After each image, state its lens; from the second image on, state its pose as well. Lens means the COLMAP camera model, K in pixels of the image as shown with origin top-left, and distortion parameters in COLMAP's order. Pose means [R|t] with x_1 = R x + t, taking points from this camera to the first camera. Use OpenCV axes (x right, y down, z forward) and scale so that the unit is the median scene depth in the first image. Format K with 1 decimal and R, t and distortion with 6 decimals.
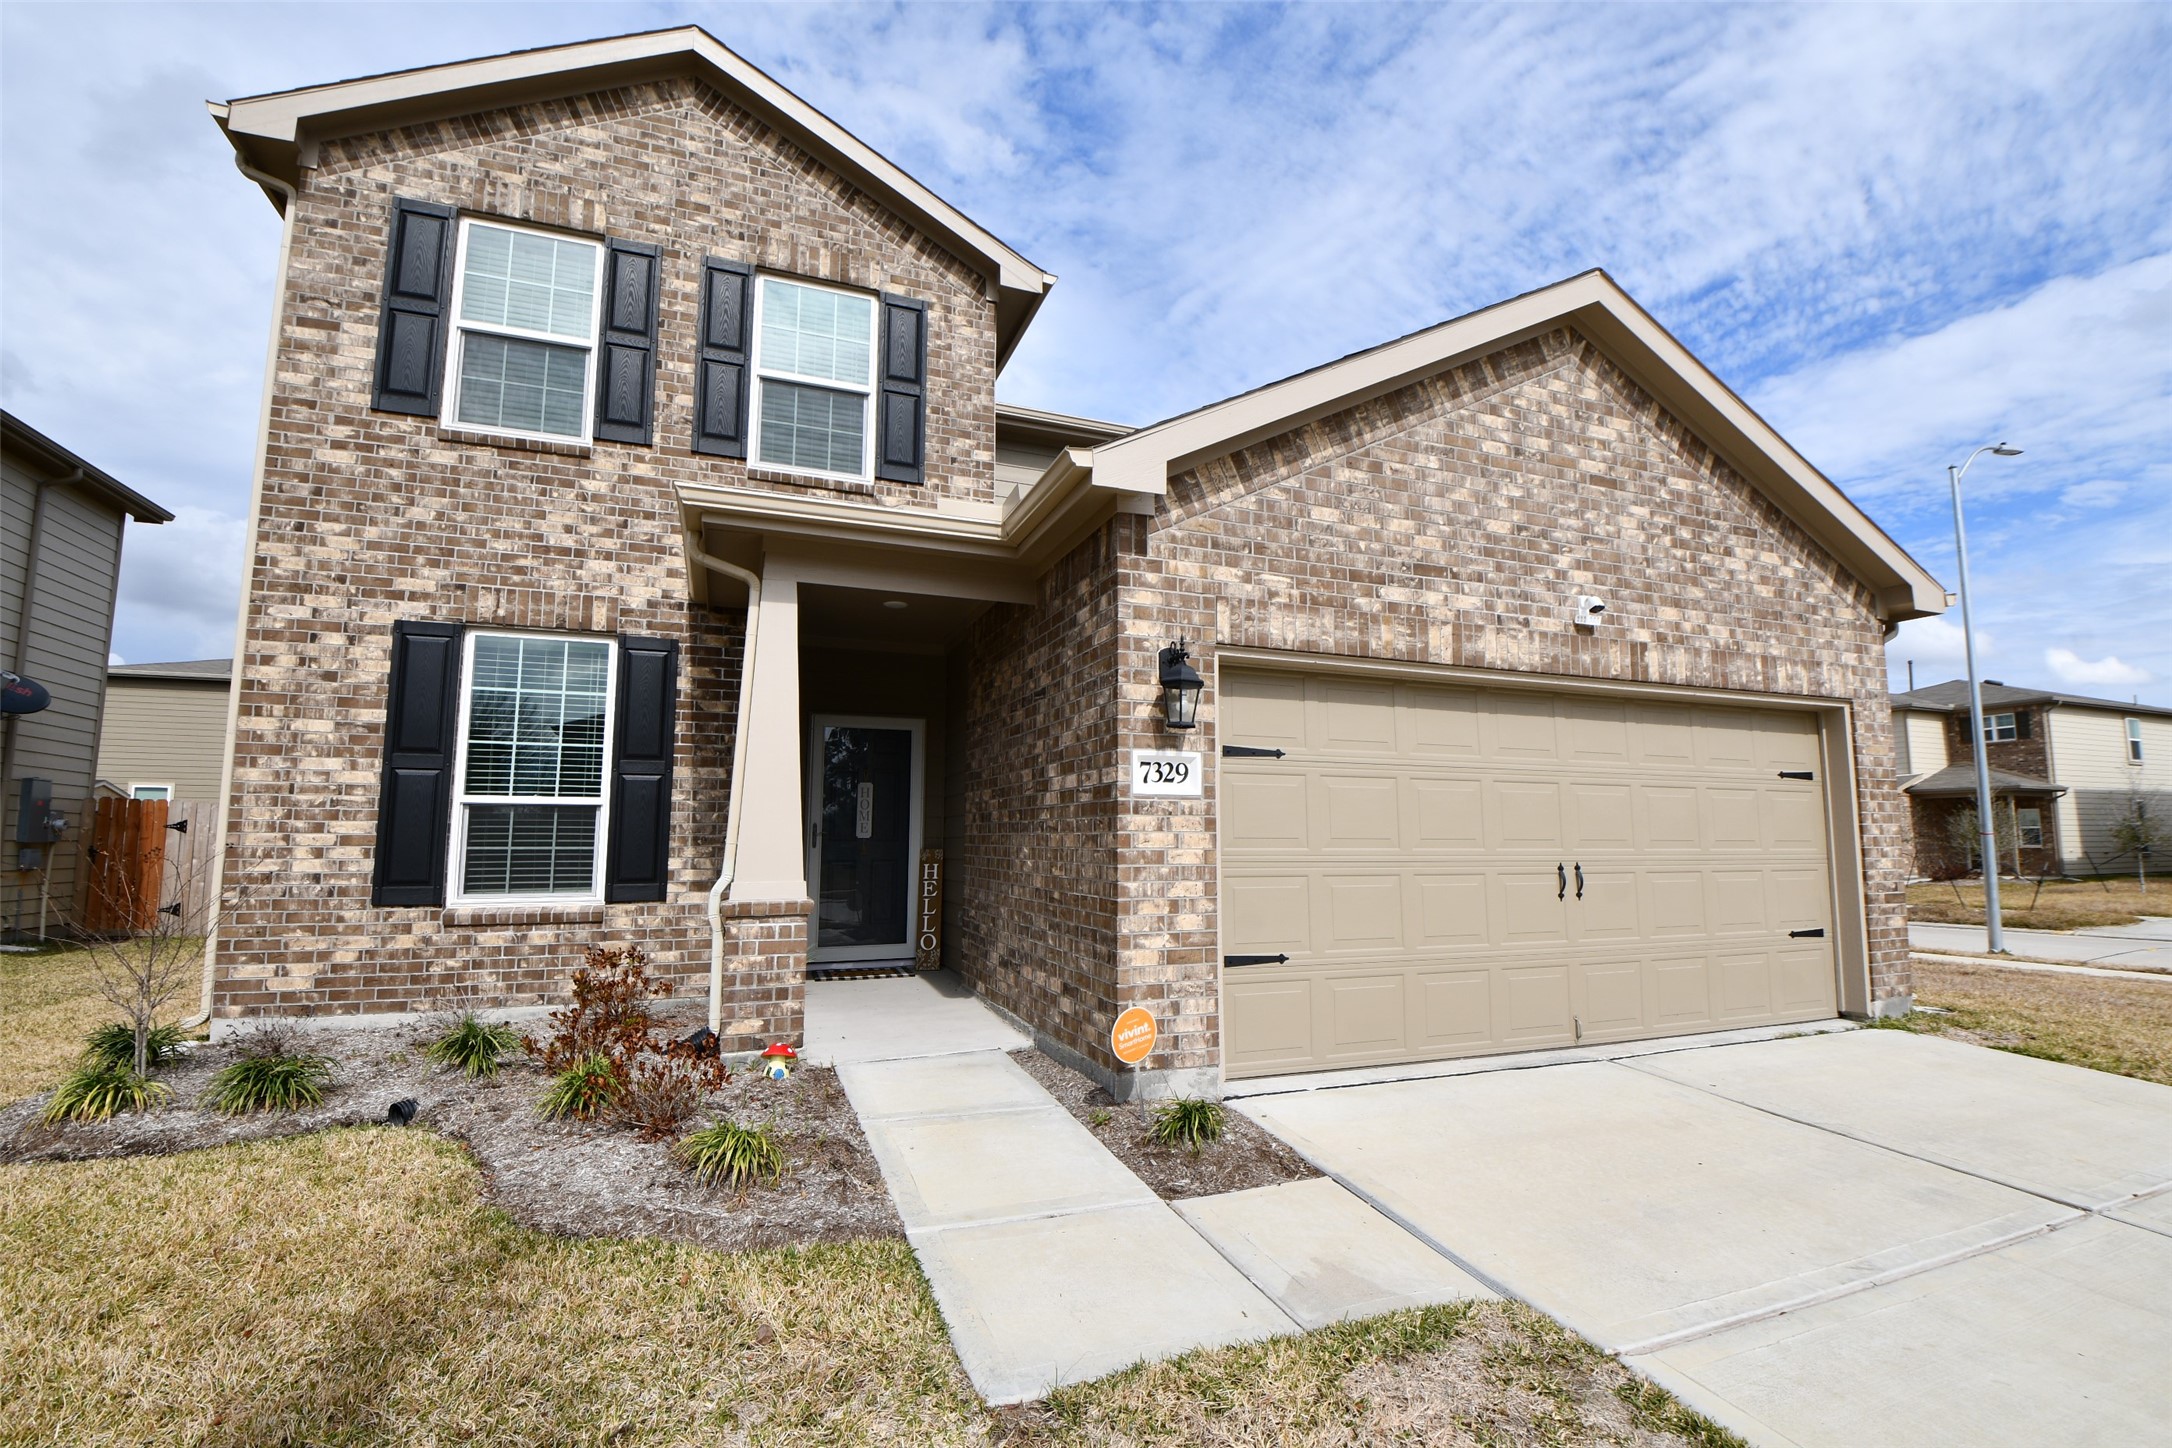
lens RADIAL K [[952.7, 0, 1077.8], [0, 952.7, 731.0], [0, 0, 1]] dist [-0.003893, -0.013877]
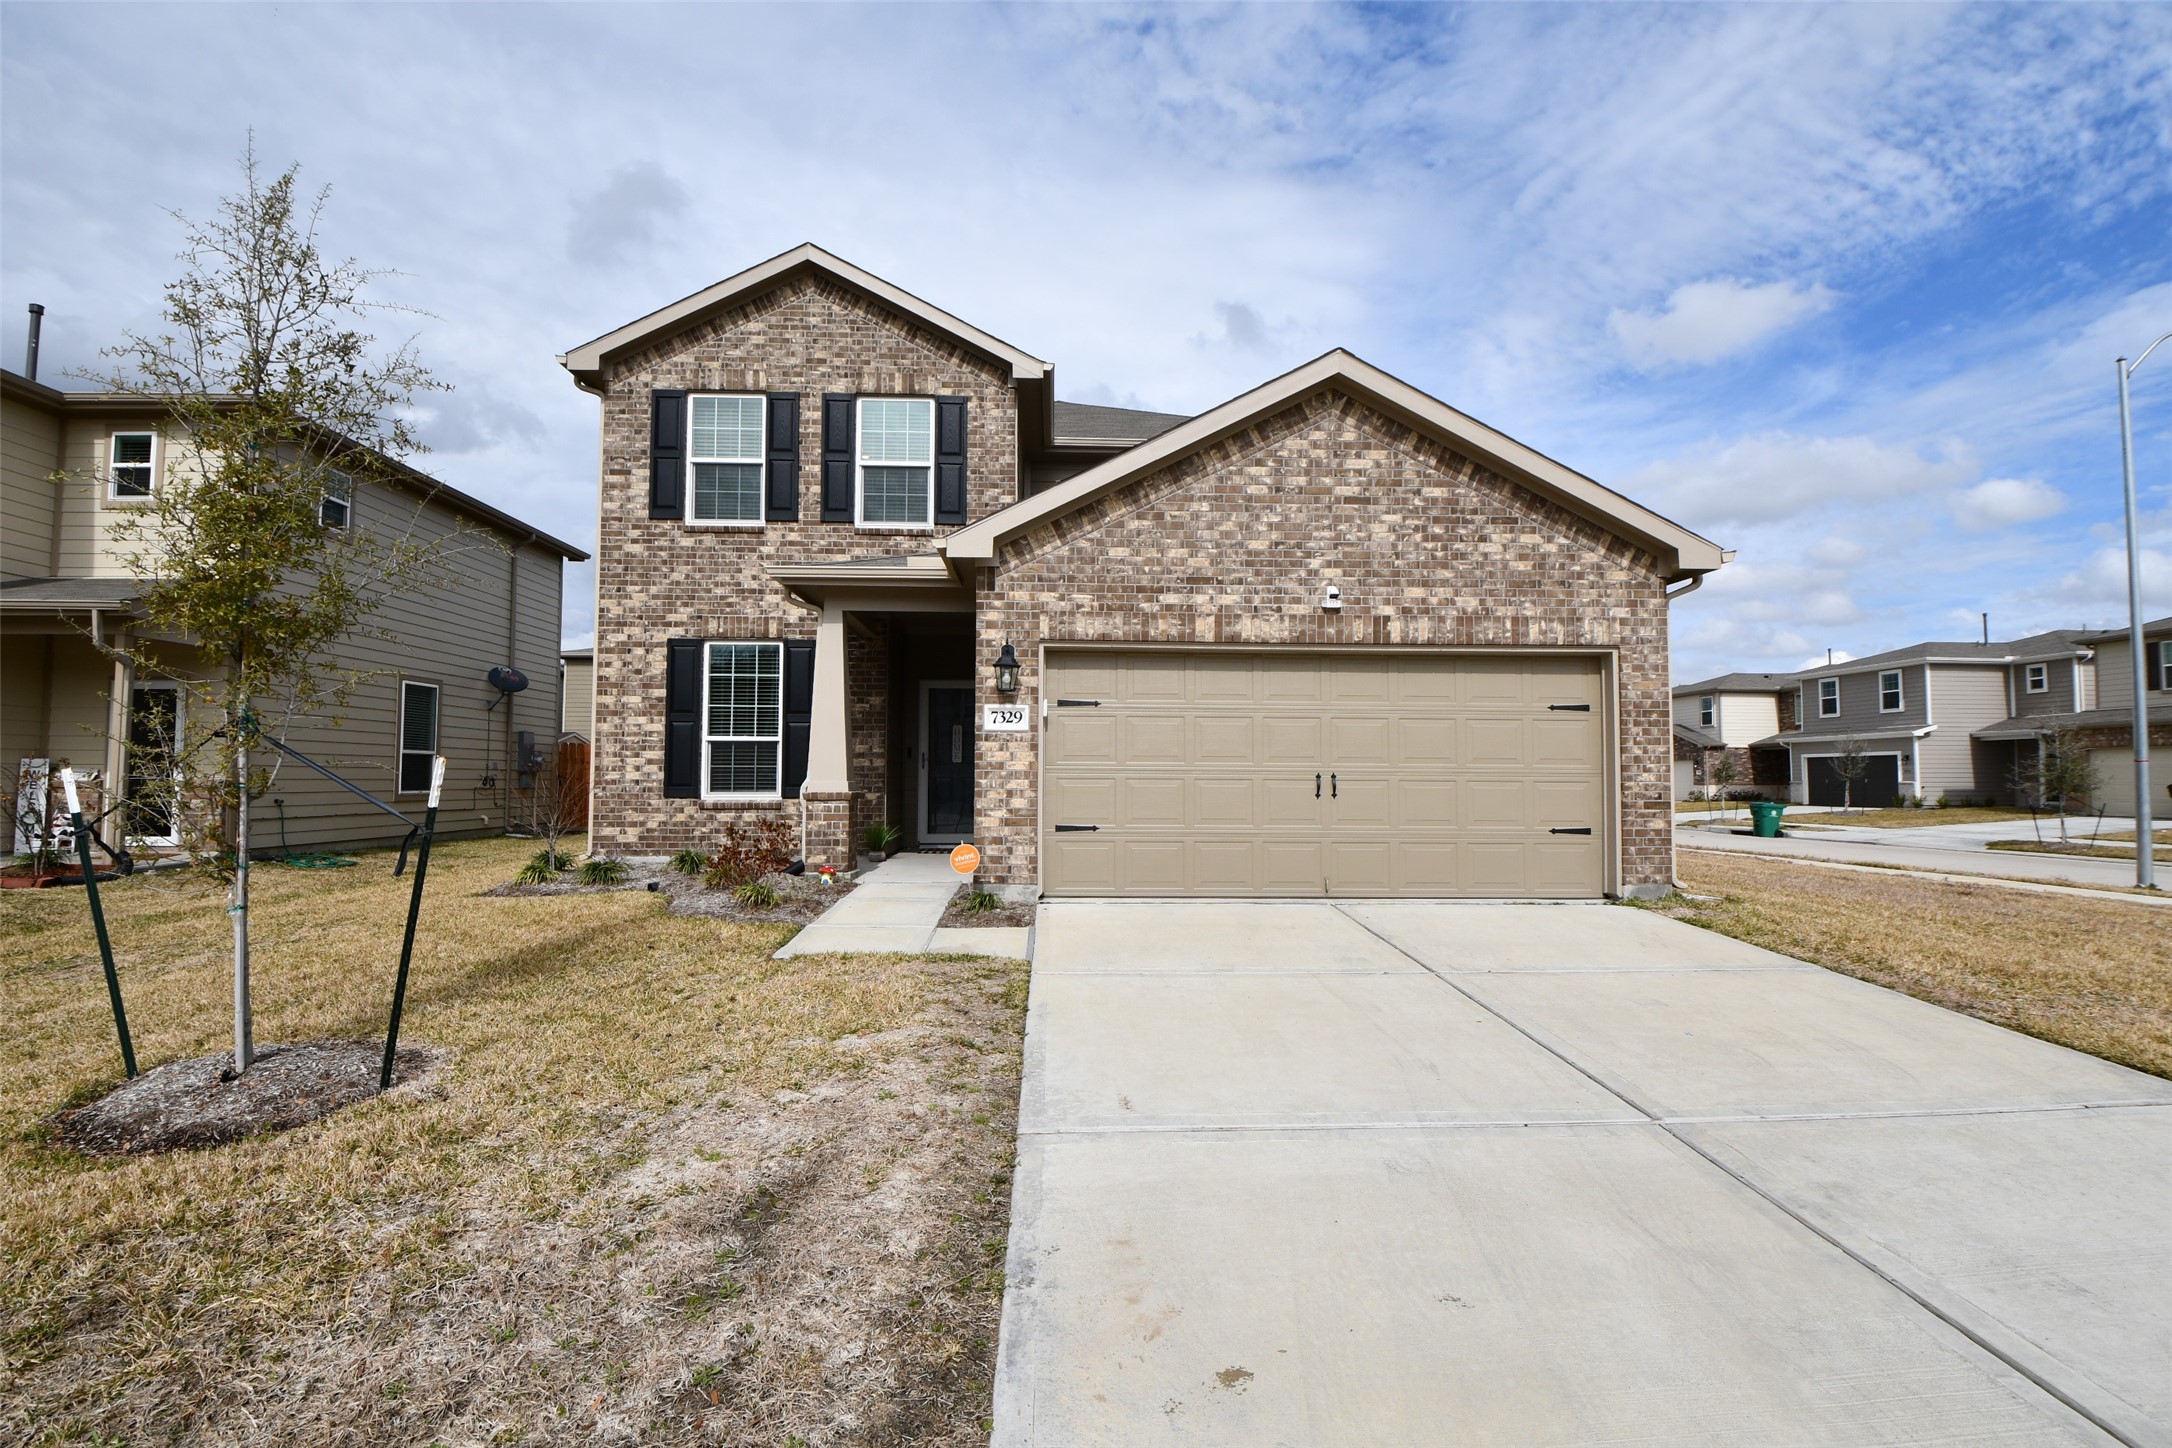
lens RADIAL K [[952.7, 0, 1128.9], [0, 952.7, 739.6], [0, 0, 1]] dist [-0.003893, -0.013877]
pose [[0.952139, -0.011898, -0.305434, 0.631011], [0.033965, 0.997172, 0.067036, -0.017779], [0.303773, -0.074202, 0.949850, -0.435323]]
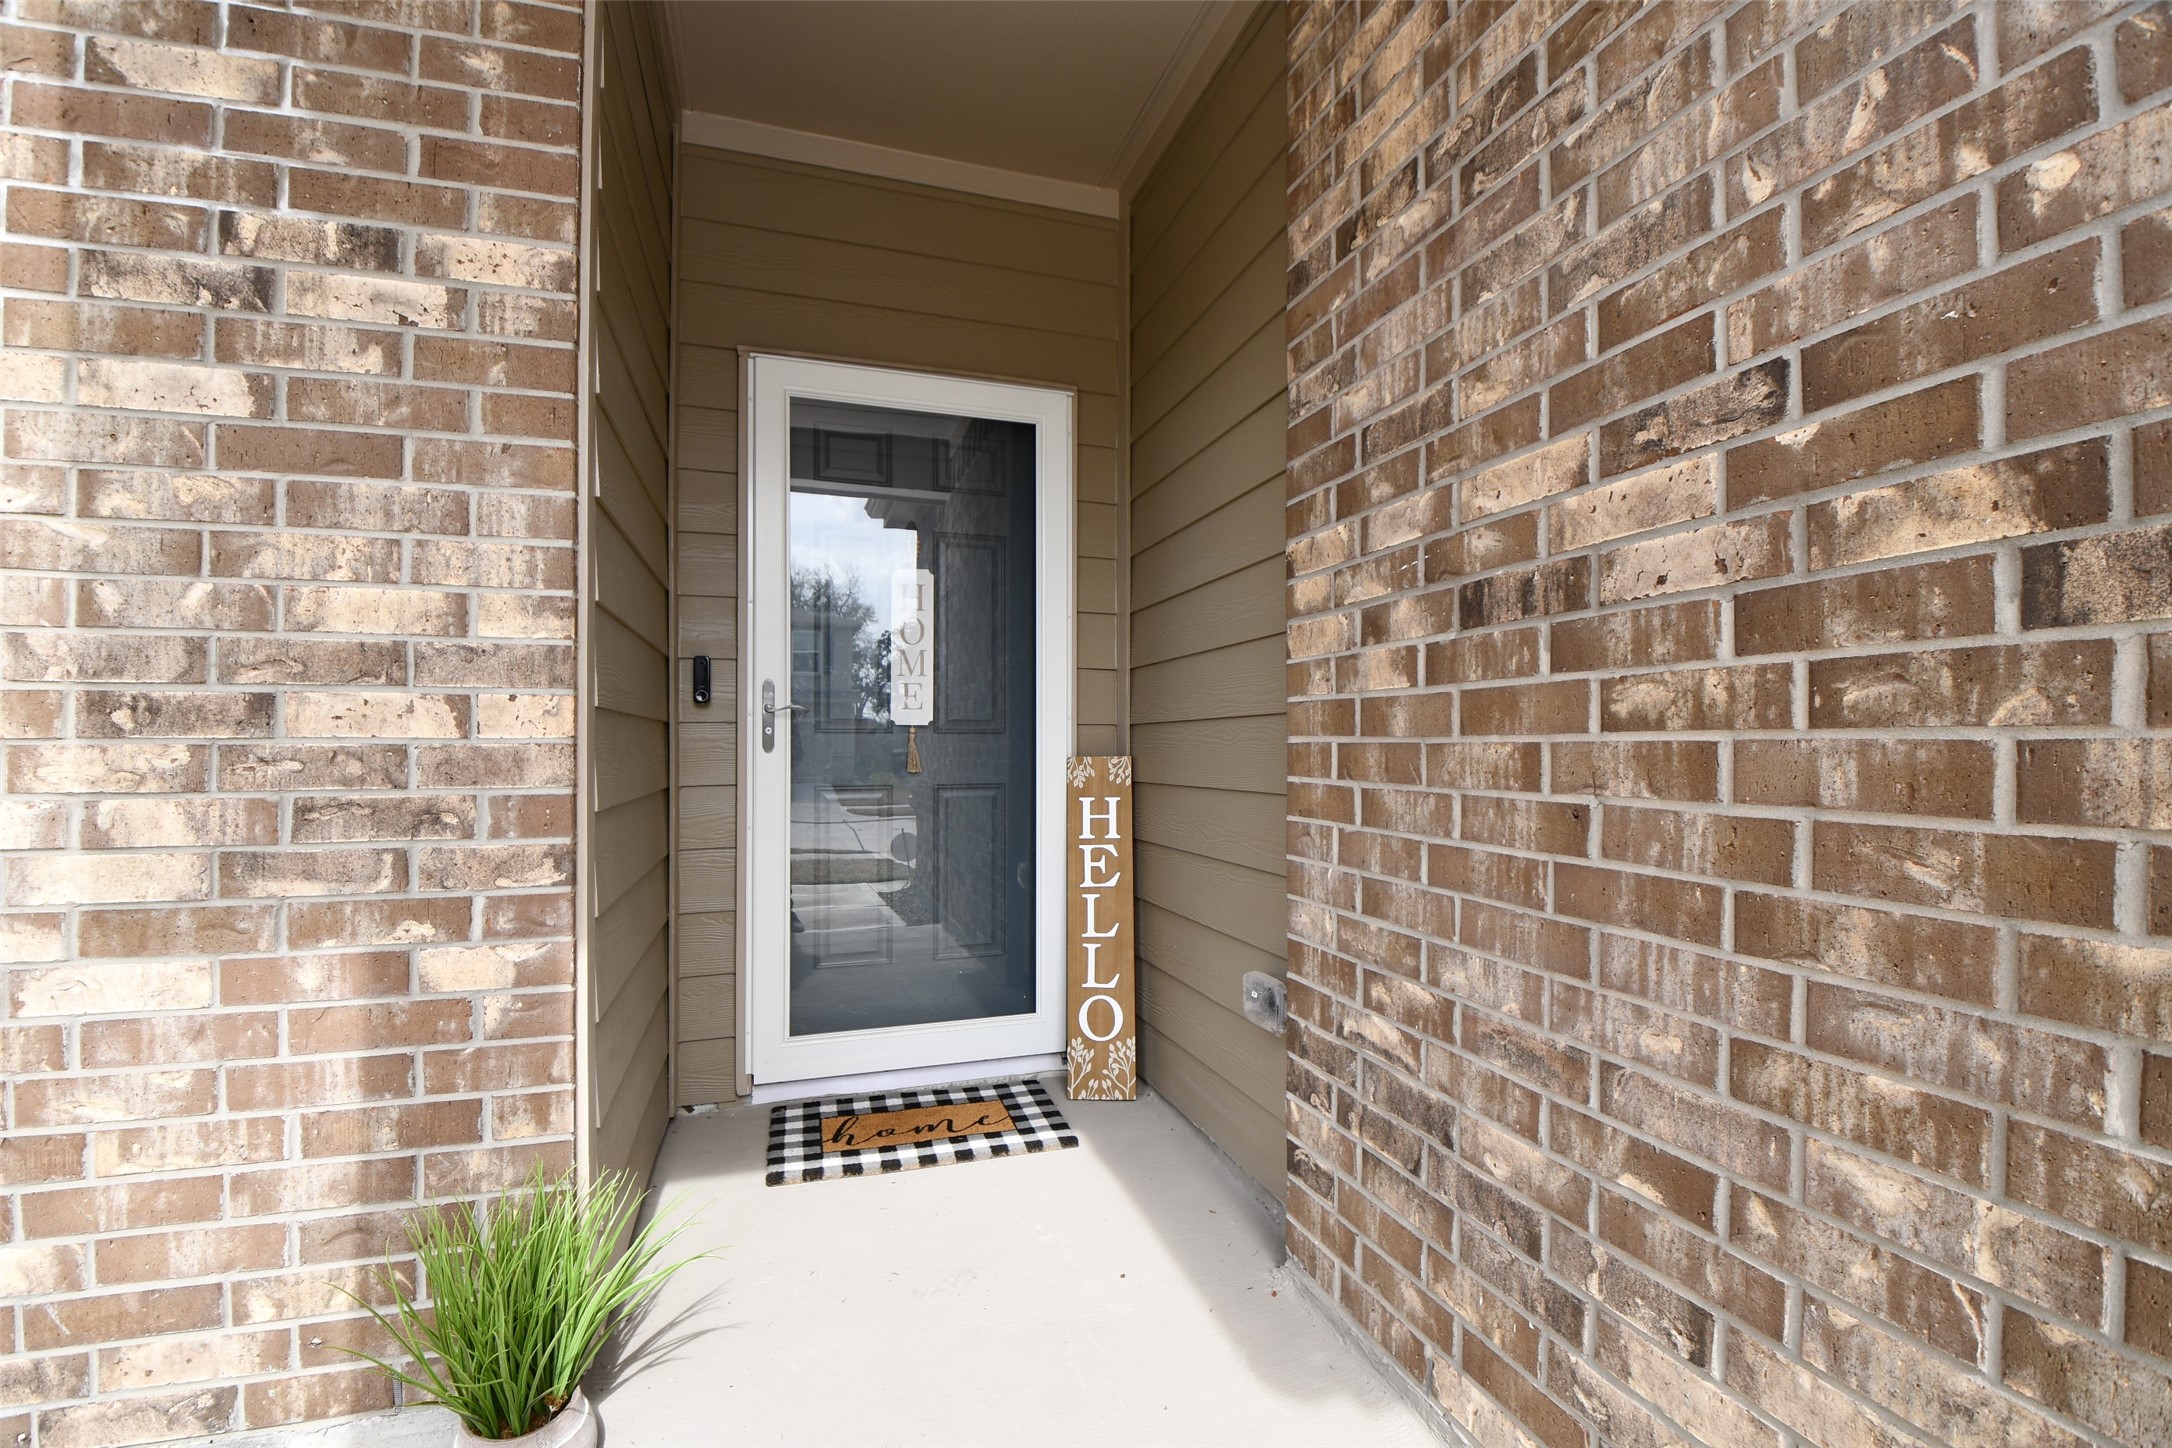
lens RADIAL K [[952.7, 0, 1076.8], [0, 952.7, 740.2], [0, 0, 1]] dist [-0.003893, -0.013877]
pose [[0.998753, -0.000633, -0.049916, -0.192617], [0.005970, 0.994258, 0.106841, 0.106891], [0.049562, -0.107006, 0.993022, 0.860345]]
